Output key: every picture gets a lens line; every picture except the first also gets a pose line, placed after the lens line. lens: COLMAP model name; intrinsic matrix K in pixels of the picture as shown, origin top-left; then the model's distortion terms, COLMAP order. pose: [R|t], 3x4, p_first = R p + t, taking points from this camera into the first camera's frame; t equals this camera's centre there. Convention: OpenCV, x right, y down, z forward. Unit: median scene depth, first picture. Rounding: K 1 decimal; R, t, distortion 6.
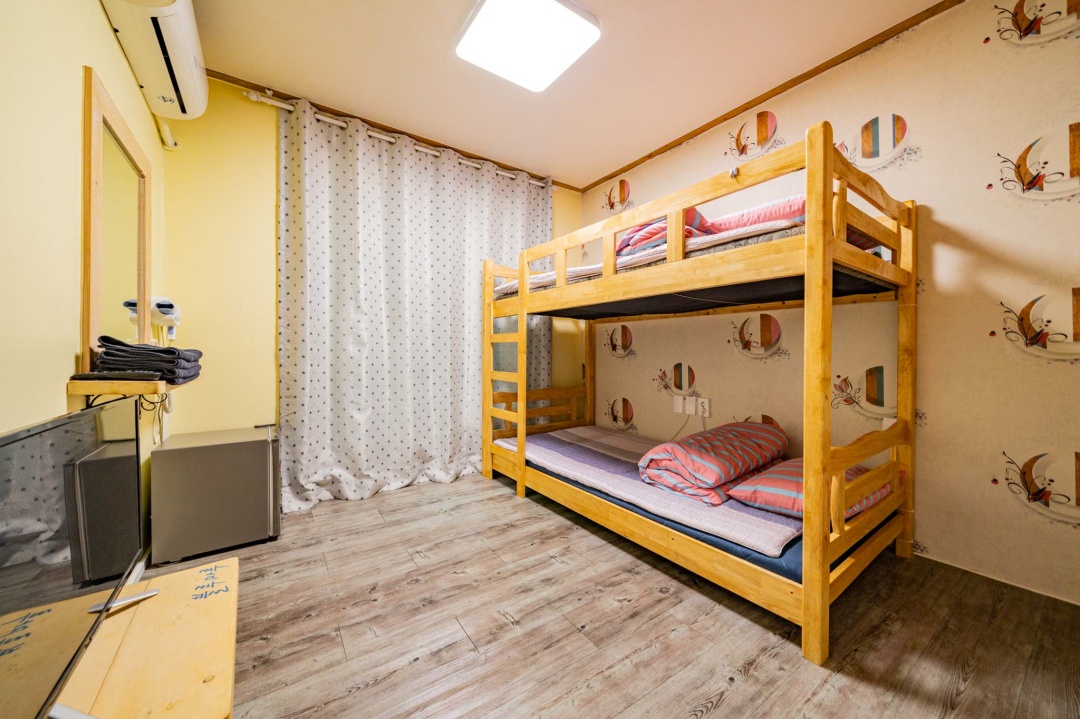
lens RADIAL K [[384.9, 0, 554.3], [0, 384.9, 355.0], [0, 0, 1]] dist [-0.004012, -0.000199]
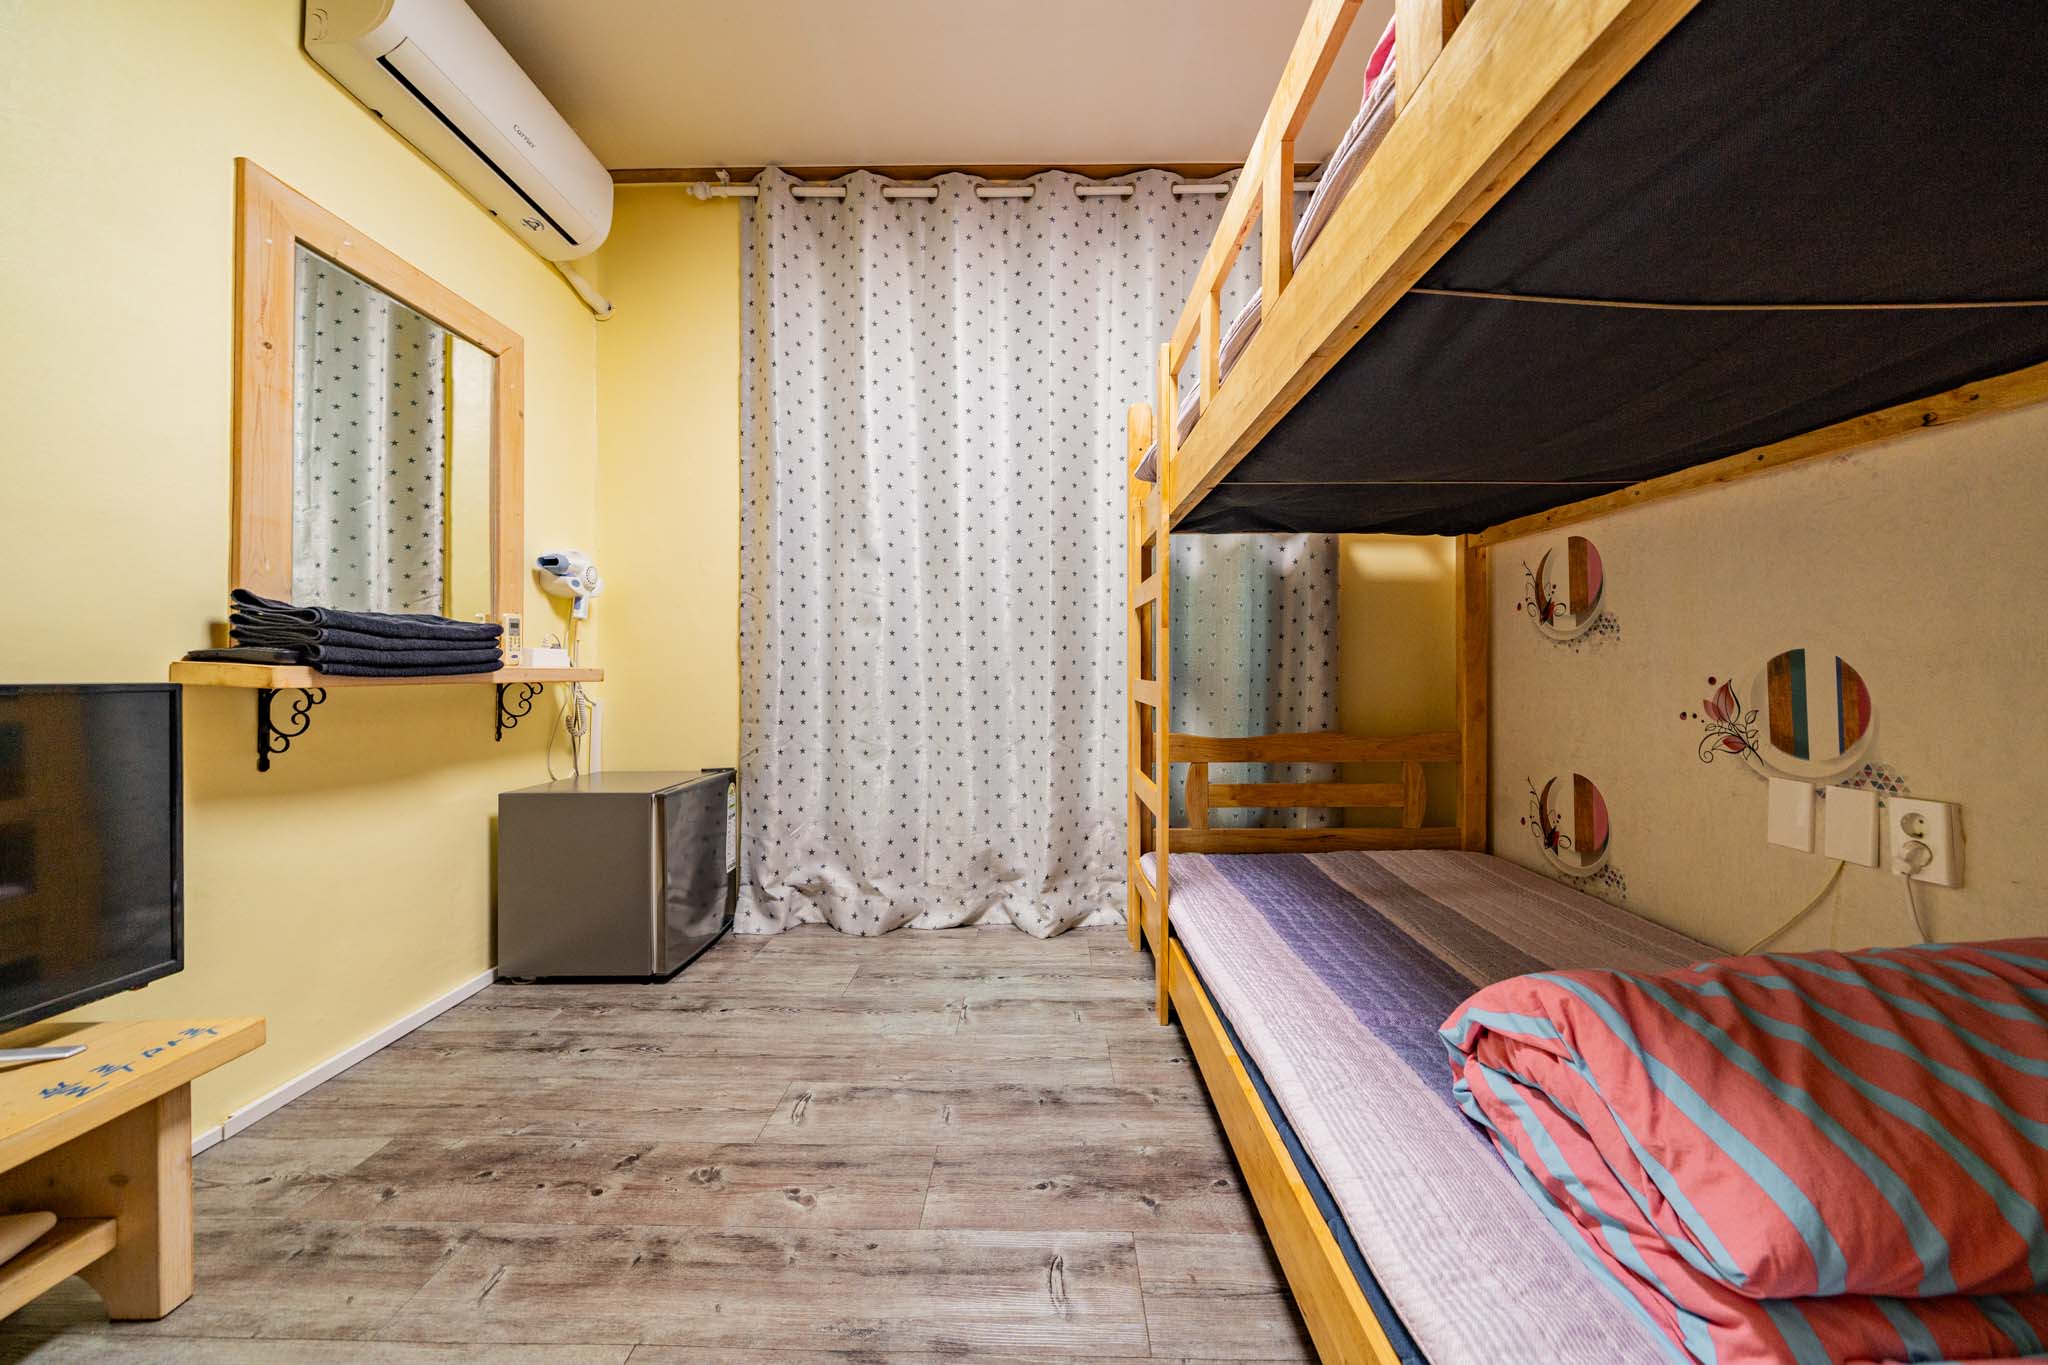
lens RADIAL K [[729.8, 0, 1051.2], [0, 729.8, 674.0], [0, 0, 1]] dist [-0.004012, -0.000199]
pose [[0.808365, -0.002561, -0.588677, 0.241208], [0.003008, 0.999995, -0.000220, 0.040087], [0.588674, -0.001592, 0.808369, 0.379648]]
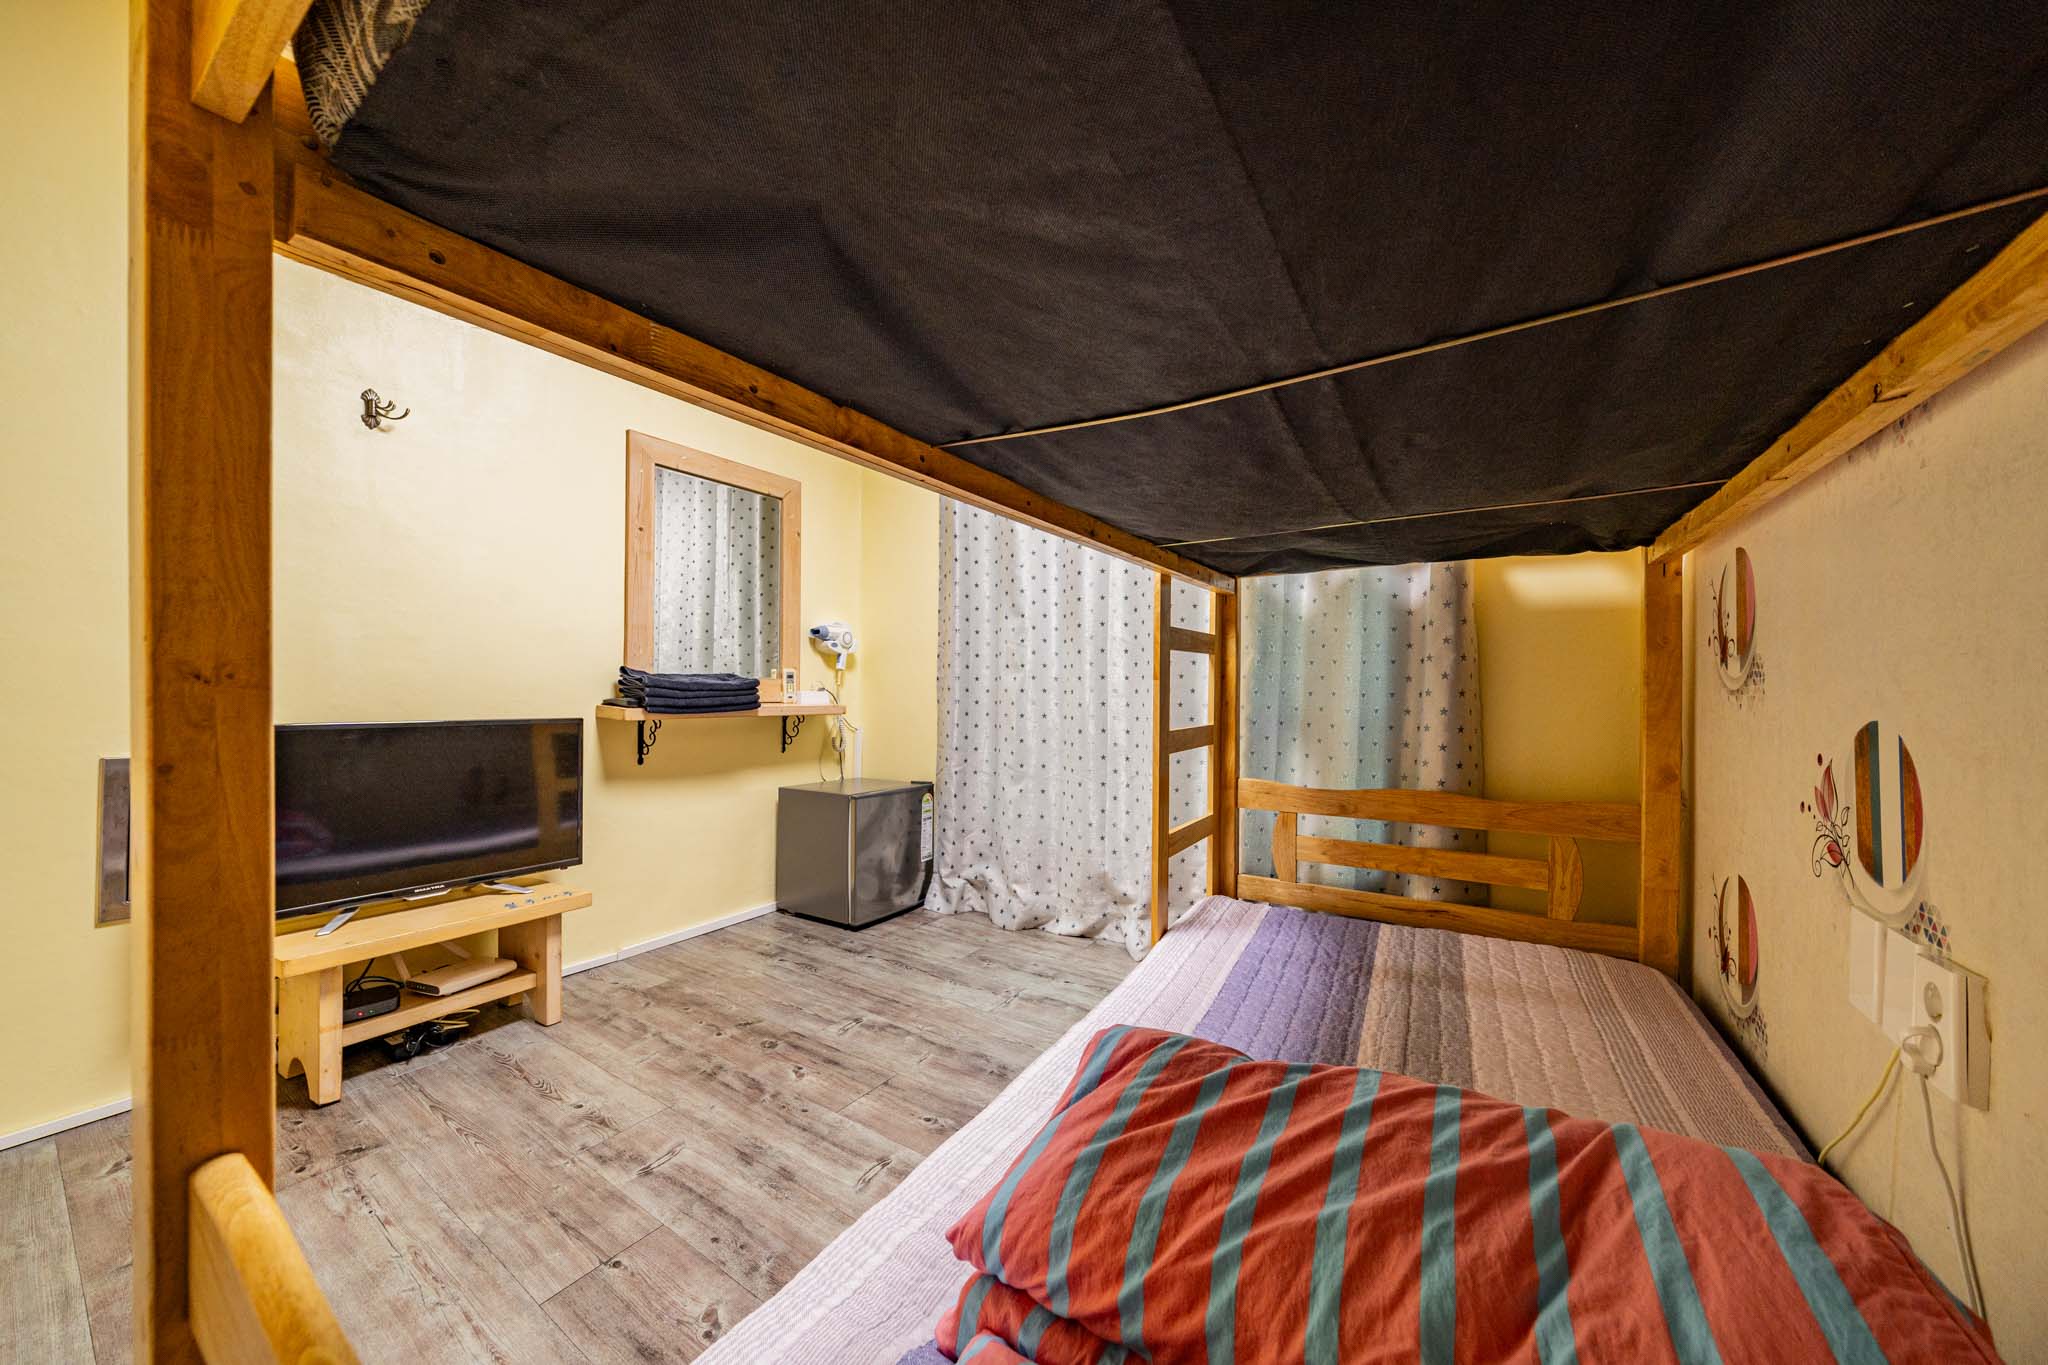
lens RADIAL K [[736.5, 0, 1021.8], [0, 736.5, 698.6], [0, 0, 1]] dist [-0.002965, -0.000205]
pose [[0.347557, 0.006979, -0.937633, 0.567773], [-0.006030, 0.999968, 0.005208, 0.012376], [0.937639, 0.003844, 0.347588, 0.615551]]
